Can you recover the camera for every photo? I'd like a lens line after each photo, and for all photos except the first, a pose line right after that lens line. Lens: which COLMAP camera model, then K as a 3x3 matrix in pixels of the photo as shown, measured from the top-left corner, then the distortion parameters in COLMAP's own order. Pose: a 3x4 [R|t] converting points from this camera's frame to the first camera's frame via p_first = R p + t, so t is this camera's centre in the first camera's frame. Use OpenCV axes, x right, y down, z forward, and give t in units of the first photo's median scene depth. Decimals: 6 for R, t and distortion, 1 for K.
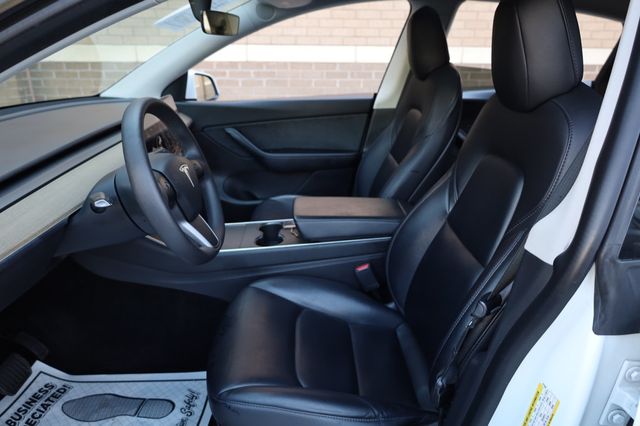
lens RADIAL K [[438.8, 0, 320.0], [0, 438.8, 213.0], [0, 0, 1]] dist [-0.008536, 0.000236]
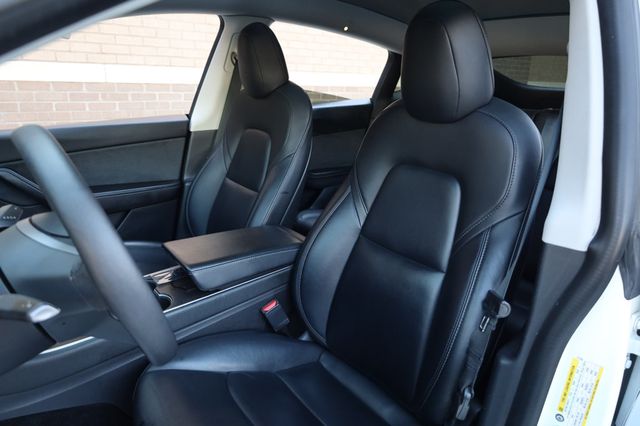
lens RADIAL K [[438.8, 0, 320.0], [0, 438.8, 213.0], [0, 0, 1]] dist [-0.008536, 0.000236]
pose [[0.813043, -0.155848, 0.560957, -0.196970], [0.182573, 0.983155, 0.008527, -0.034249], [-0.552837, 0.095482, 0.827801, 0.132060]]
